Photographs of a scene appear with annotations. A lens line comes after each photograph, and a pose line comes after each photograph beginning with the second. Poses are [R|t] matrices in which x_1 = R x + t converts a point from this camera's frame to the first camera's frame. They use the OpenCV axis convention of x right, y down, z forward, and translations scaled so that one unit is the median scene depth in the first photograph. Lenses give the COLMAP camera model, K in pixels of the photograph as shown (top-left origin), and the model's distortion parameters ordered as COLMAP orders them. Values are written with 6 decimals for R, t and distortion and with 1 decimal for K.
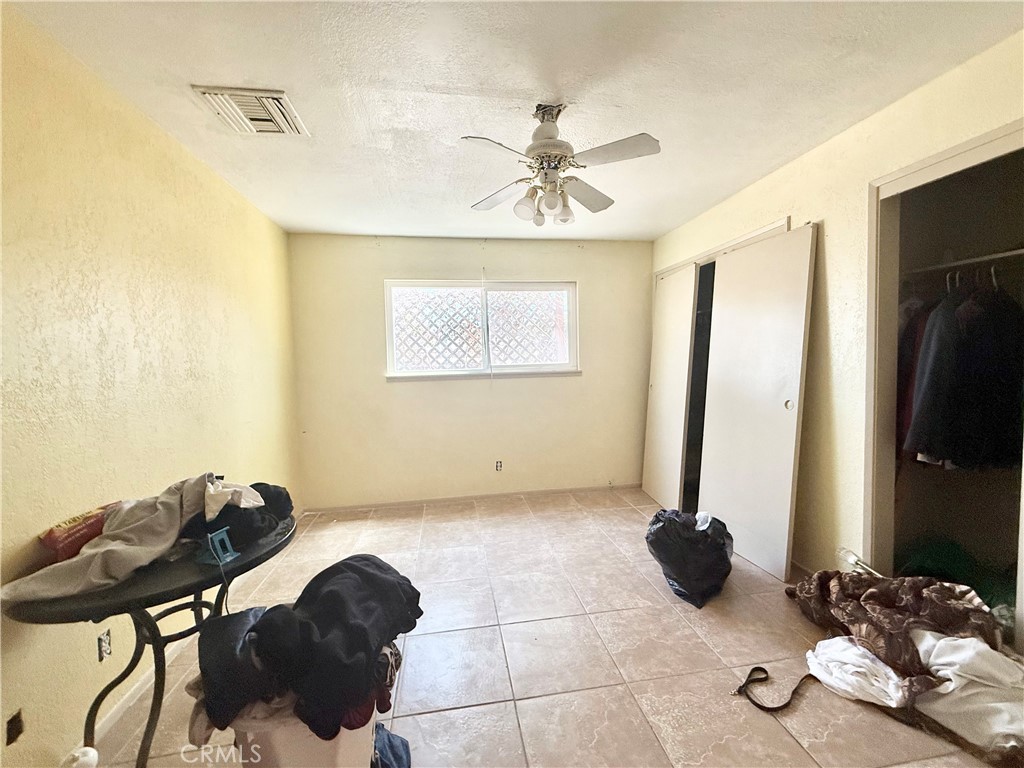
lens RADIAL K [[408.8, 0, 510.7], [0, 408.8, 382.2], [0, 0, 1]] dist [-0.000652, 0.000652]
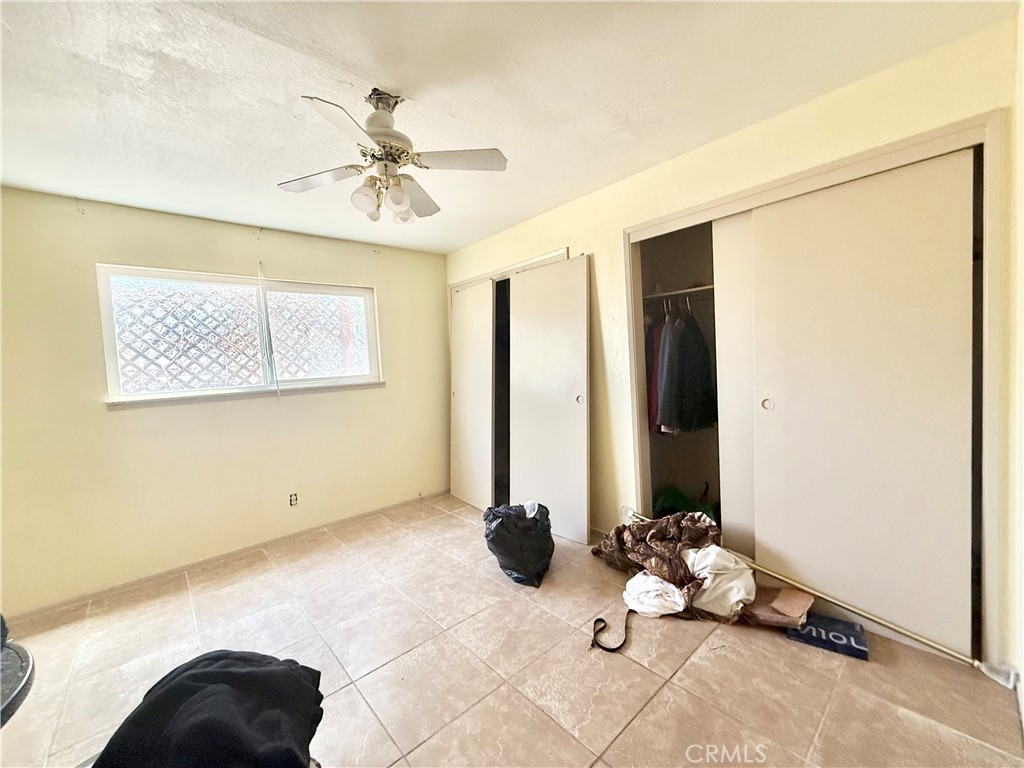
lens RADIAL K [[408.8, 0, 511.2], [0, 408.8, 382.5], [0, 0, 1]] dist [-0.000652, 0.000652]
pose [[0.841504, -0.047788, 0.538134, -0.157787], [0.063564, 0.997920, -0.010780, 0.004688], [-0.536499, 0.043277, 0.842791, 0.075151]]
